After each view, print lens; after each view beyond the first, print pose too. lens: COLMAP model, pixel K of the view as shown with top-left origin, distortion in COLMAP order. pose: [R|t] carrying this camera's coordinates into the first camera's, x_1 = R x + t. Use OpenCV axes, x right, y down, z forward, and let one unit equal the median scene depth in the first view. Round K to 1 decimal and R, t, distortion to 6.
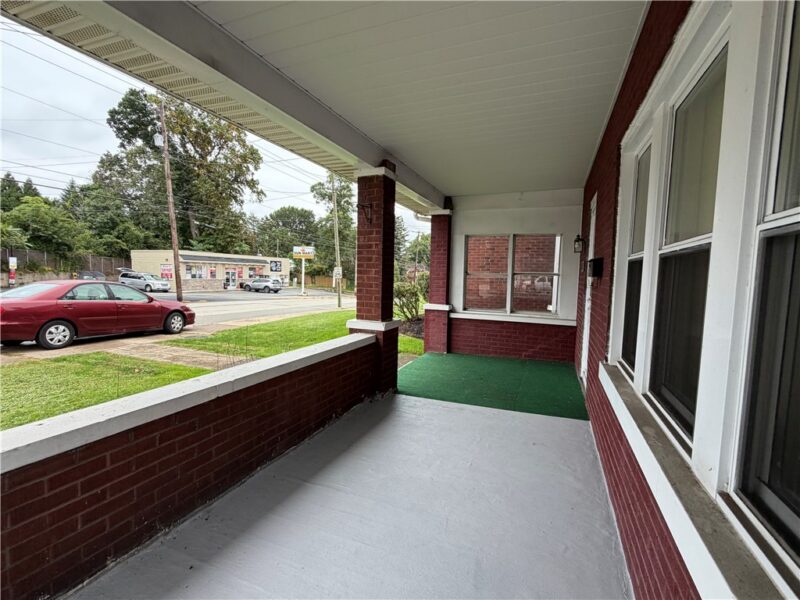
lens RADIAL K [[364.9, 0, 400.0], [0, 364.9, 300.0], [0, 0, 1]] dist [-0.000465, -0.000021]
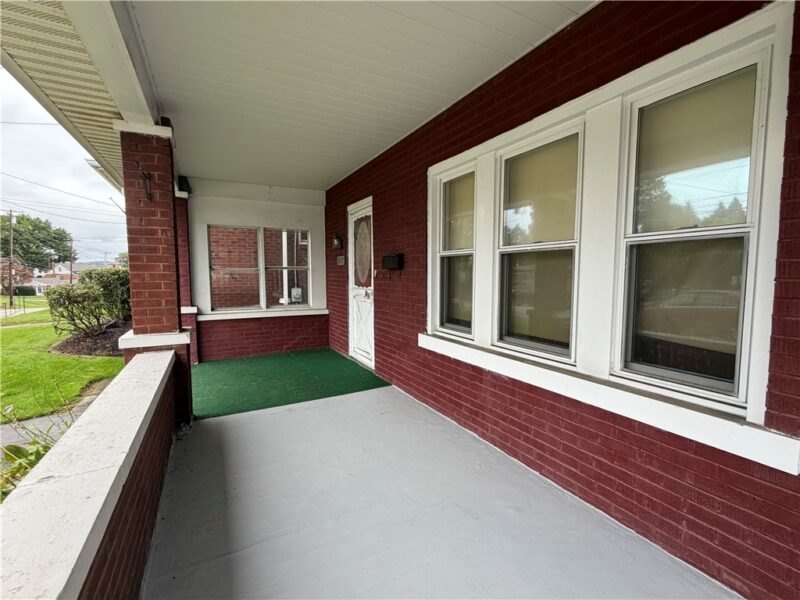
lens RADIAL K [[364.9, 0, 400.0], [0, 364.9, 300.0], [0, 0, 1]] dist [-0.000465, -0.000021]
pose [[0.637359, -0.080970, 0.766301, -0.225572], [0.070856, 0.996409, 0.046350, -0.007277], [-0.767302, 0.024755, 0.640807, 0.103250]]
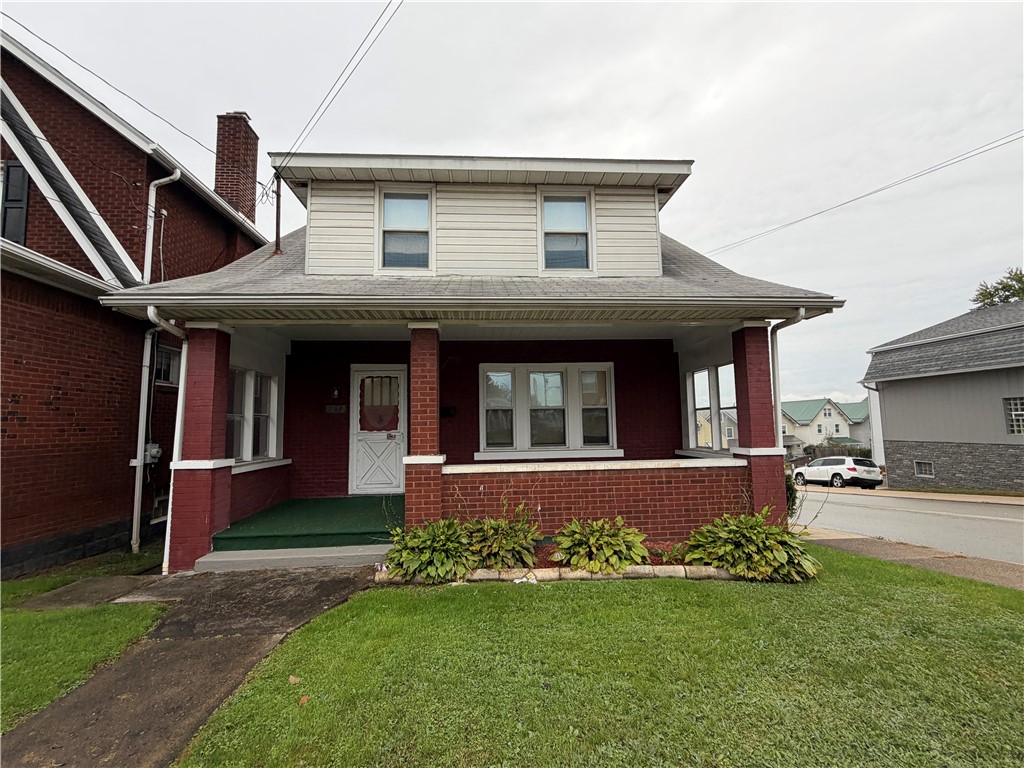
lens RADIAL K [[449.9, 0, 512.0], [0, 449.9, 384.0], [0, 0, 1]] dist [0.000004, 0.000006]
pose [[-0.448322, 0.056745, 0.892069, -1.064841], [0.063681, 0.997475, -0.031446, -0.083955], [-0.891601, 0.042710, -0.450803, 1.051476]]
